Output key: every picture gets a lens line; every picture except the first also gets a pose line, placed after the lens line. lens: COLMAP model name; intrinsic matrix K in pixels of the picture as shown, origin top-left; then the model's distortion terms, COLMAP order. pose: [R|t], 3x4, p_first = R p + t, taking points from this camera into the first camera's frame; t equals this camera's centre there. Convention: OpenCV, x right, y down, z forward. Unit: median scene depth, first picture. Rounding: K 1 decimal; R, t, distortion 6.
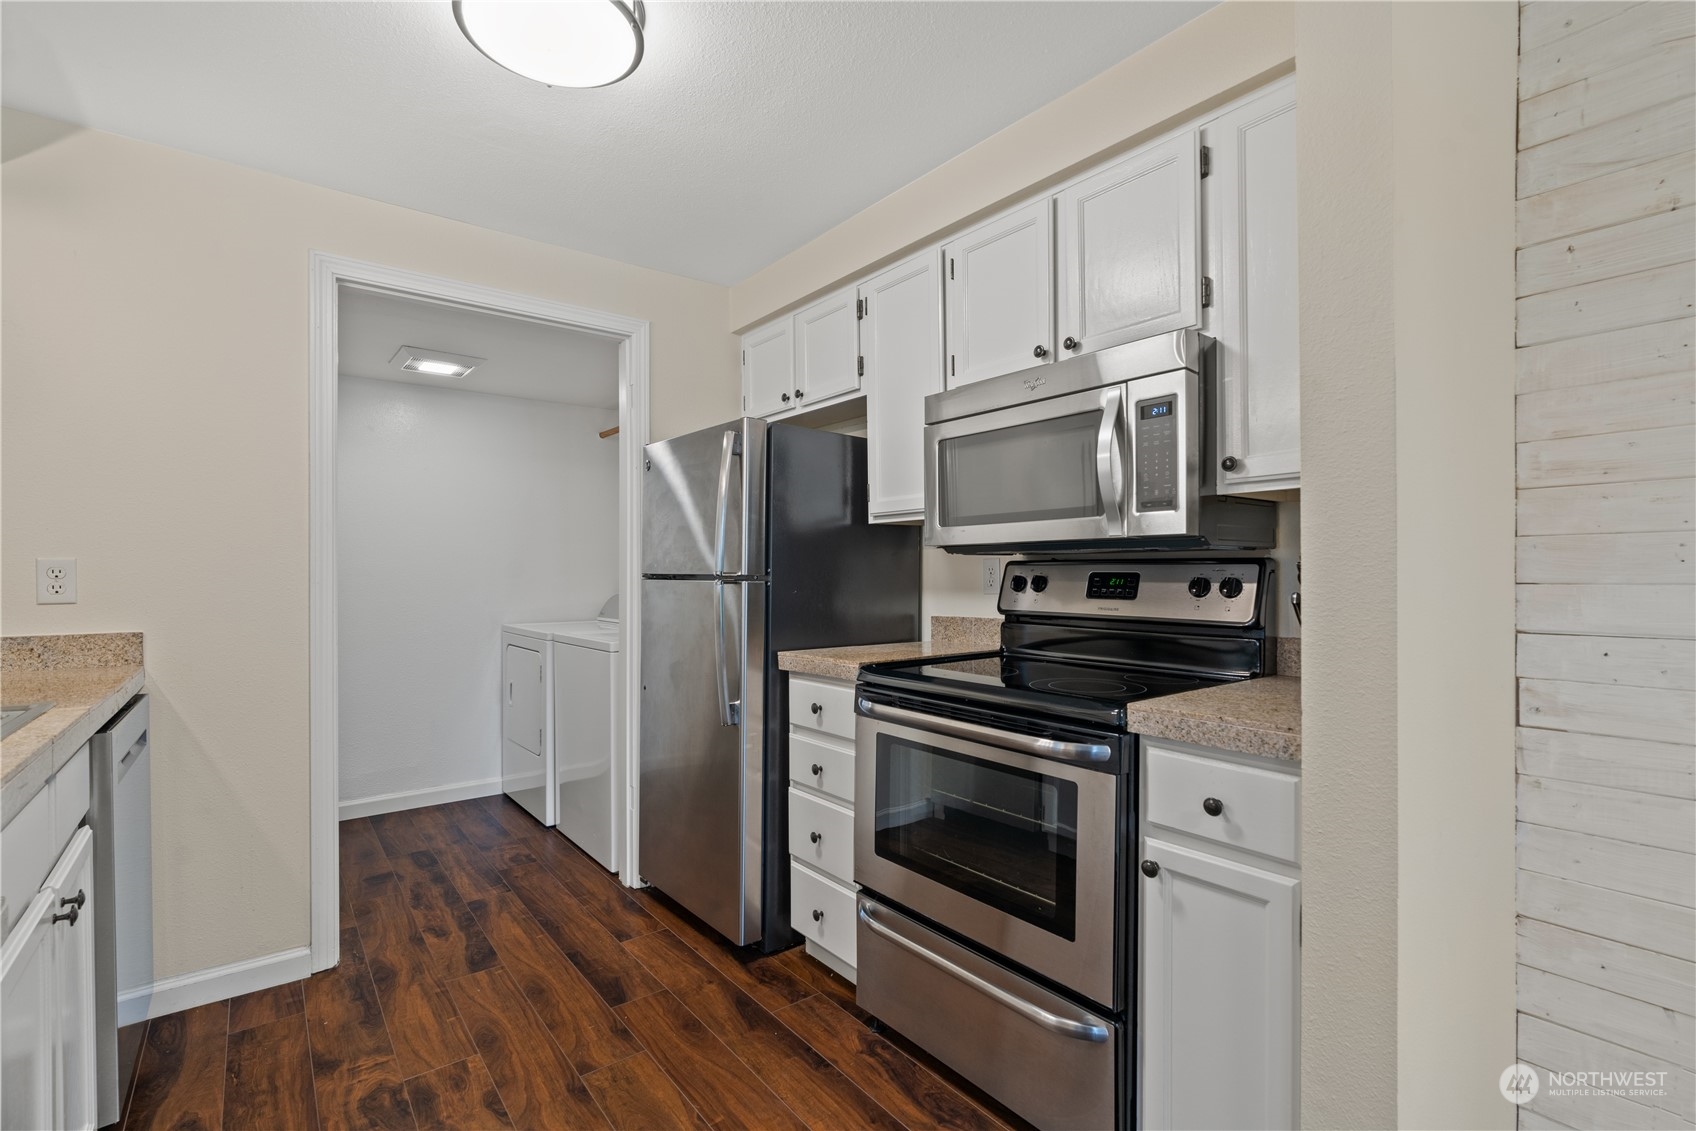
lens RADIAL K [[767.1, 0, 841.9], [0, 767.1, 577.5], [0, 0, 1]] dist [-0.003457, 0.000499]
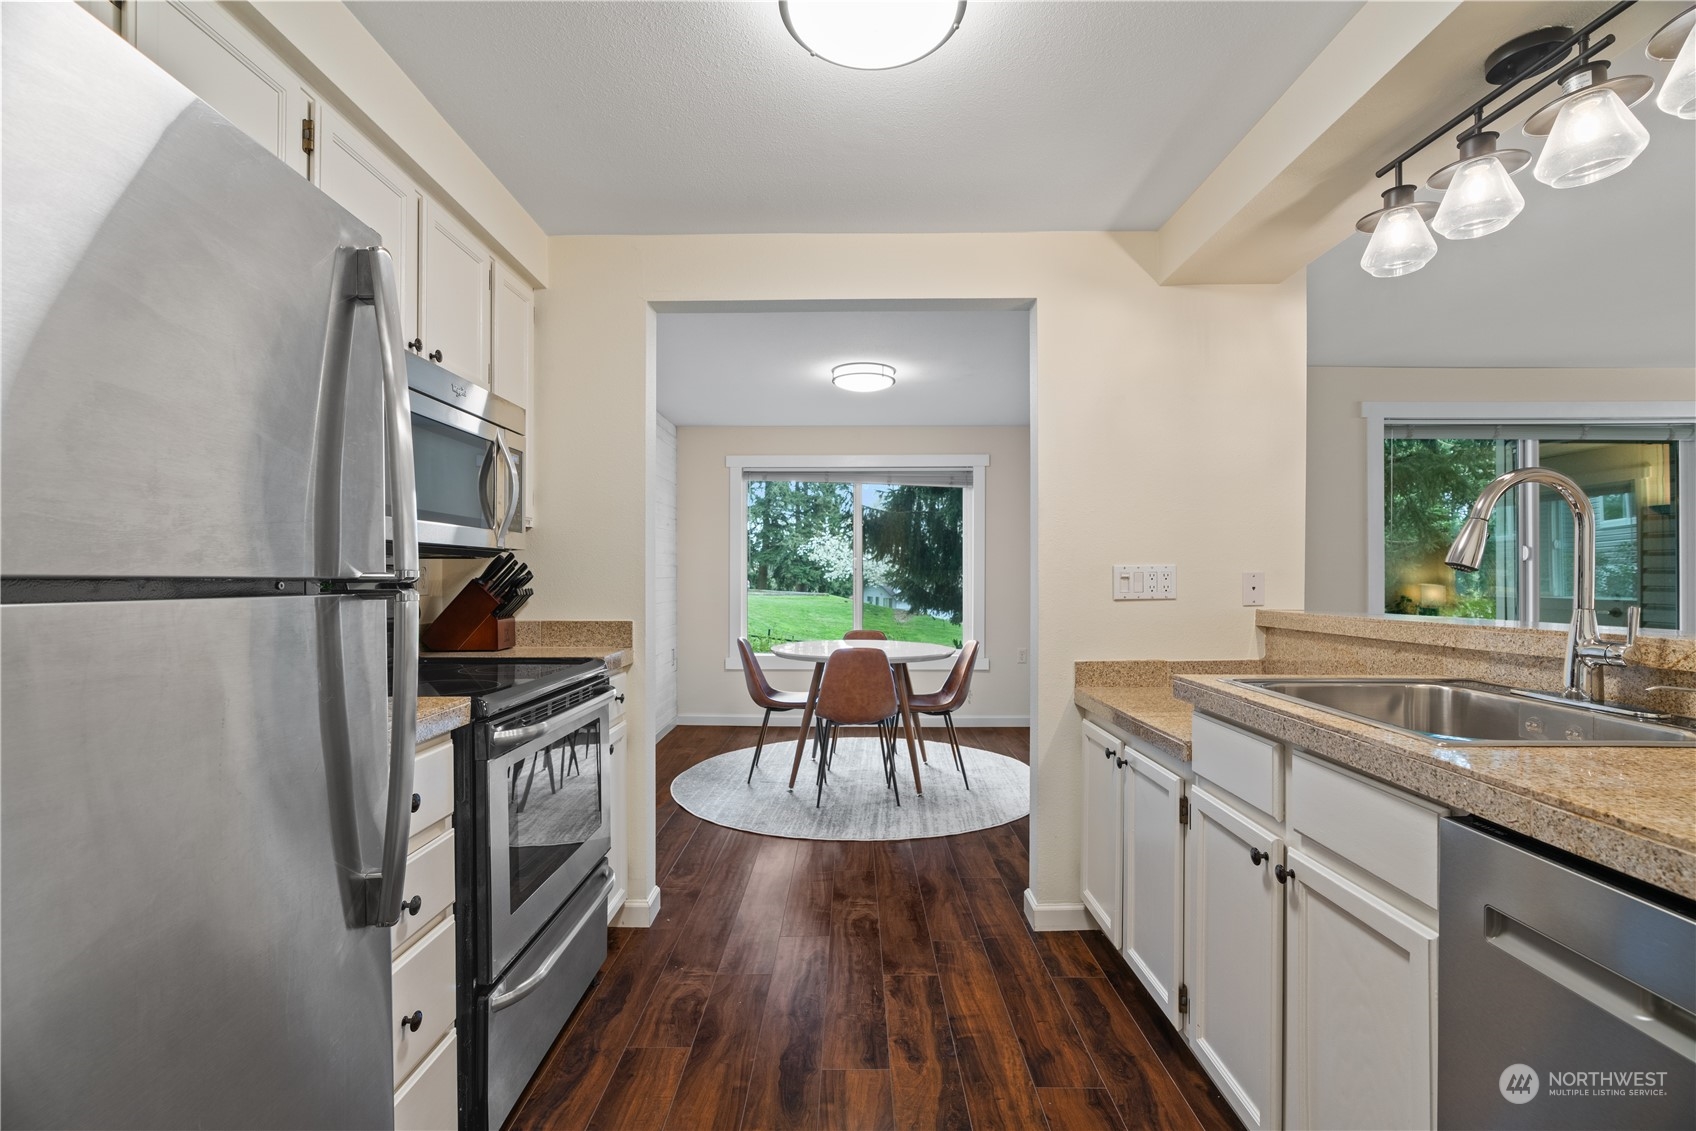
lens RADIAL K [[758.9, 0, 848.2], [0, 758.9, 571.4], [0, 0, 1]] dist [-0.002972, 0.000158]
pose [[-0.787039, 0.005770, 0.616877, -0.657561], [0.006876, 0.999976, -0.000580, -0.005985], [-0.616865, 0.003785, -0.787060, 1.245424]]
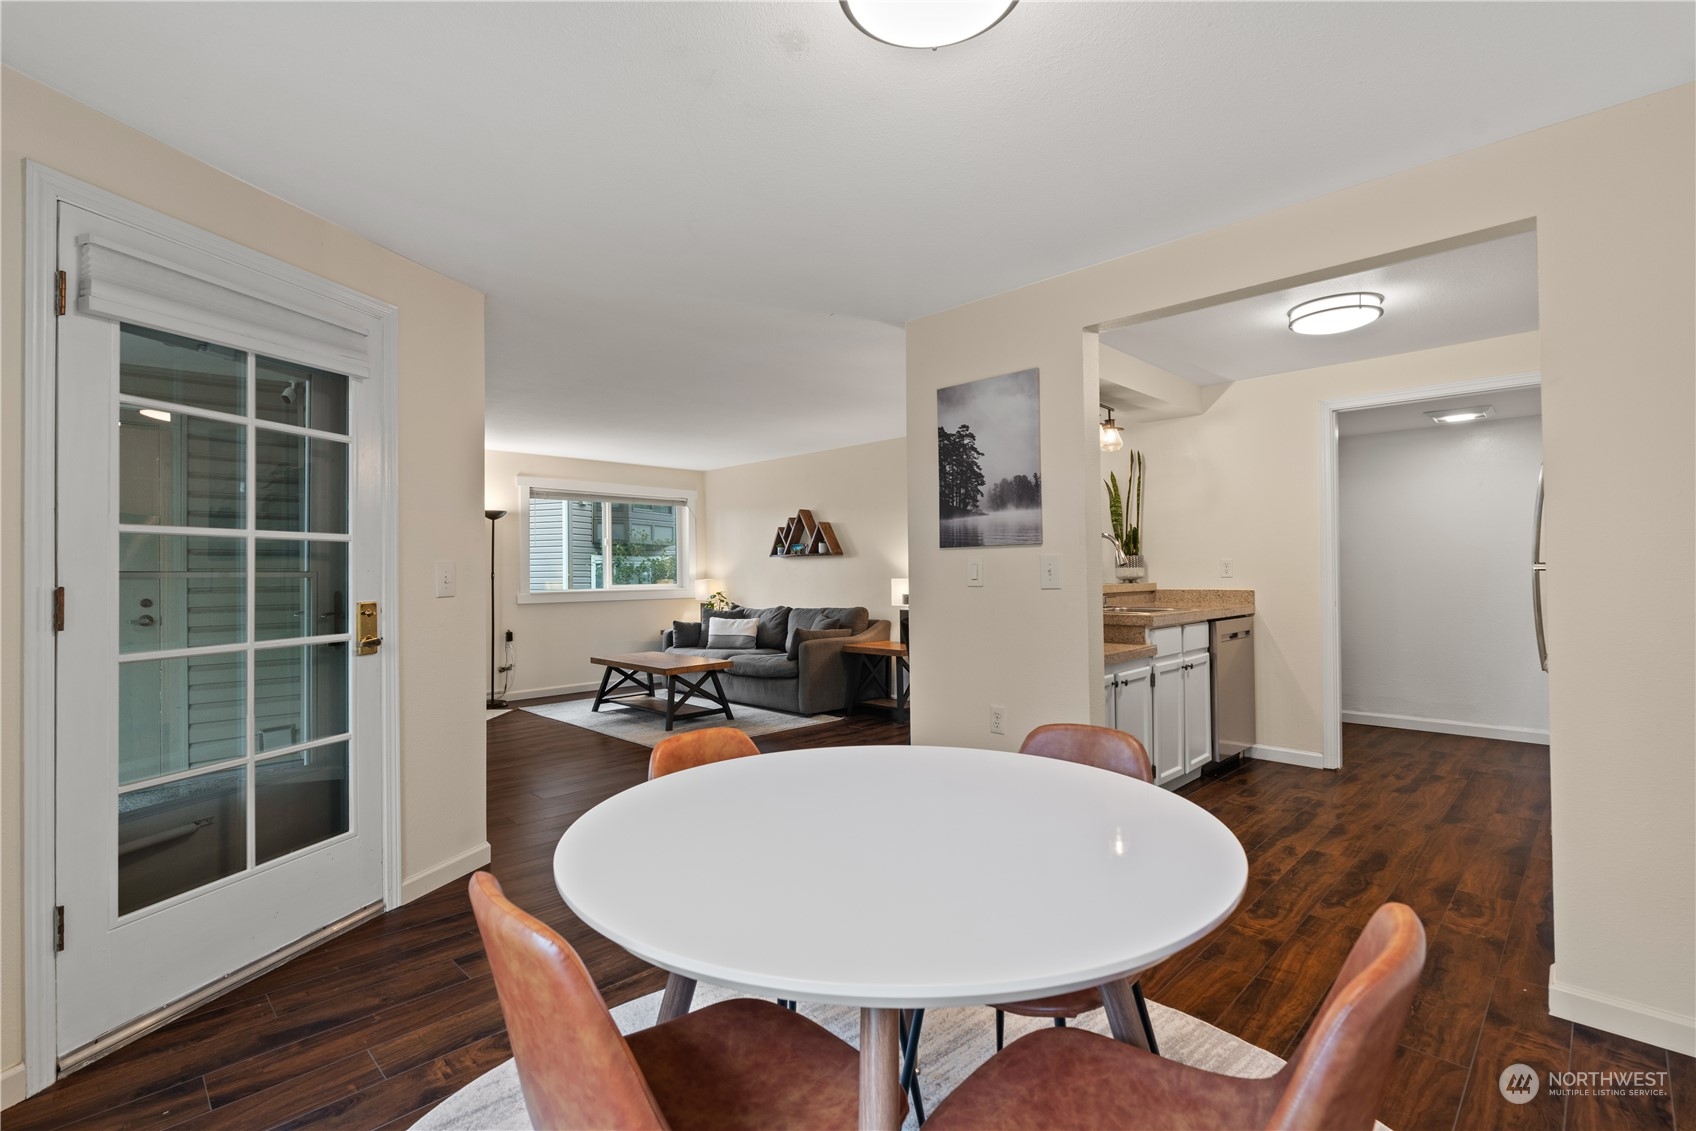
lens RADIAL K [[769.4, 0, 848.0], [0, 769.4, 565.5], [0, 0, 1]] dist [0.001174, 0.000224]
pose [[0.128554, -0.003379, -0.991697, 1.152544], [0.002964, 0.999991, -0.003023, -0.000197], [0.991698, -0.002551, 0.128563, -0.481208]]
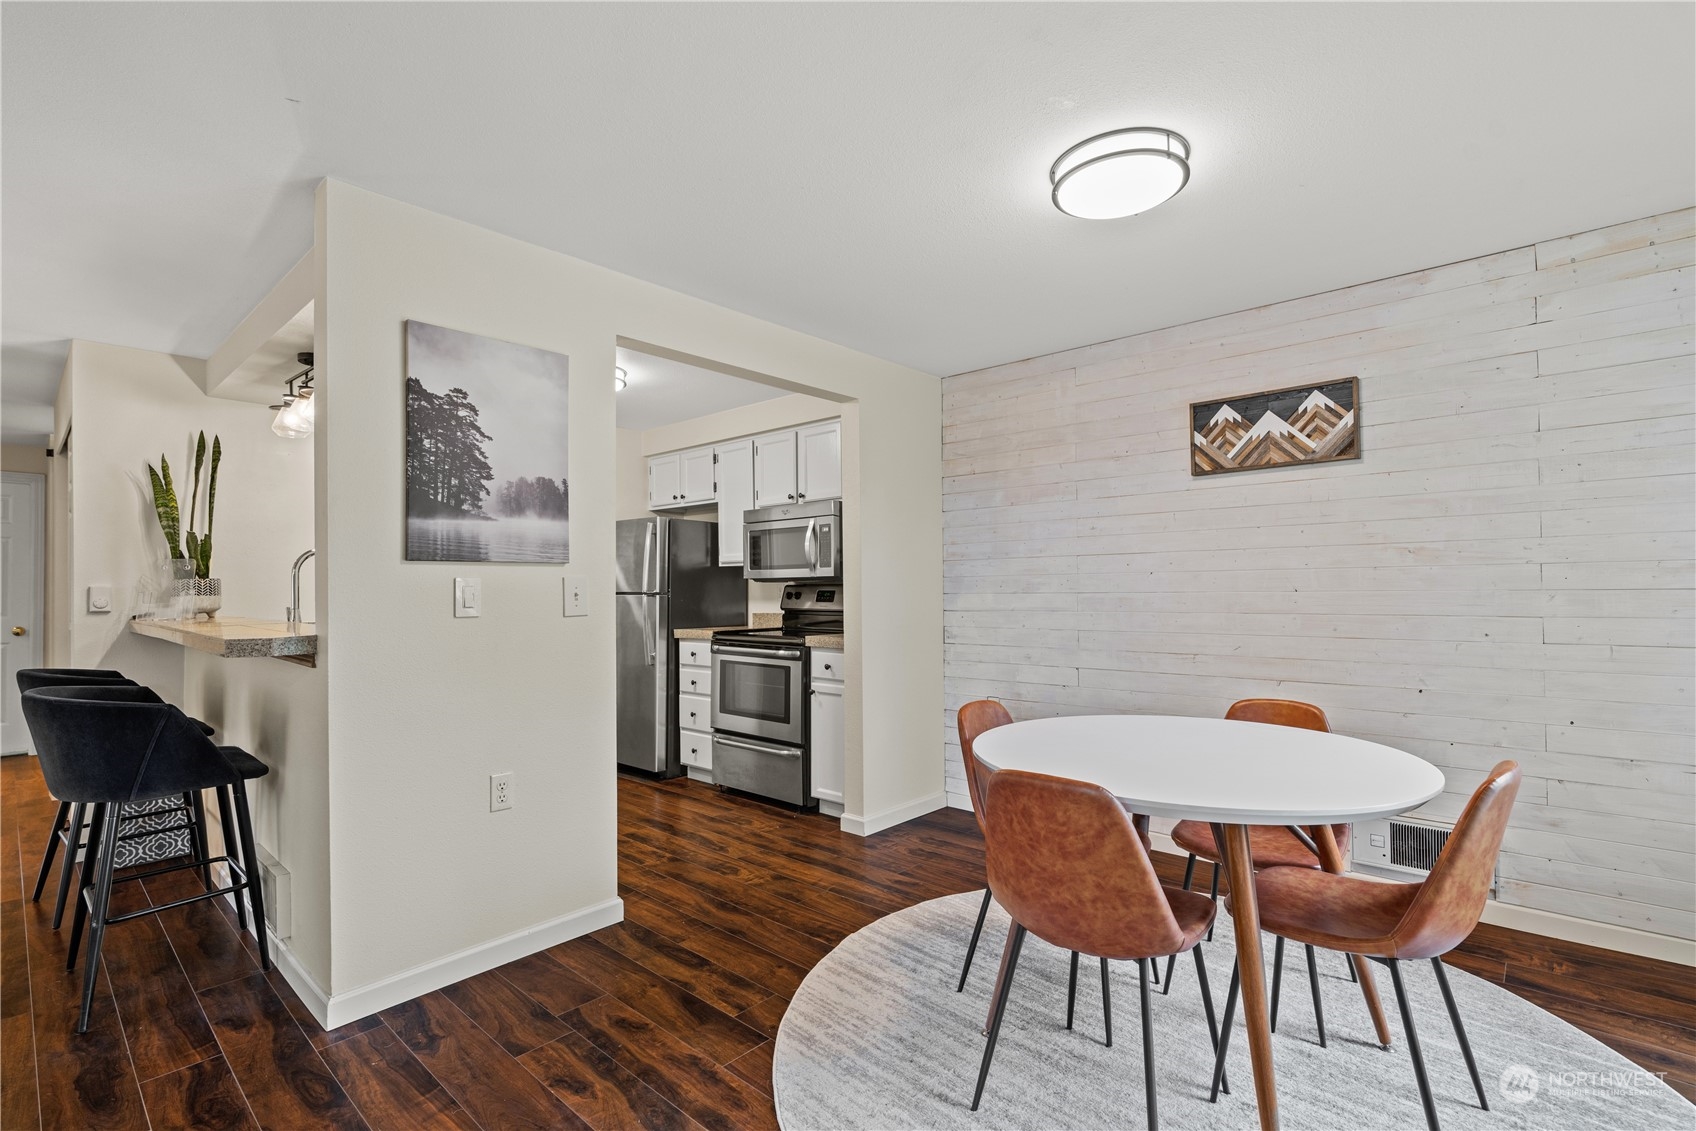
lens RADIAL K [[779.7, 0, 845.8], [0, 779.7, 582.3], [0, 0, 1]] dist [-0.004845, -0.000075]
pose [[0.985267, -0.001774, 0.171011, 0.014614], [0.004764, 0.999843, -0.017074, 0.008543], [-0.170954, 0.017637, 0.985121, -1.215850]]
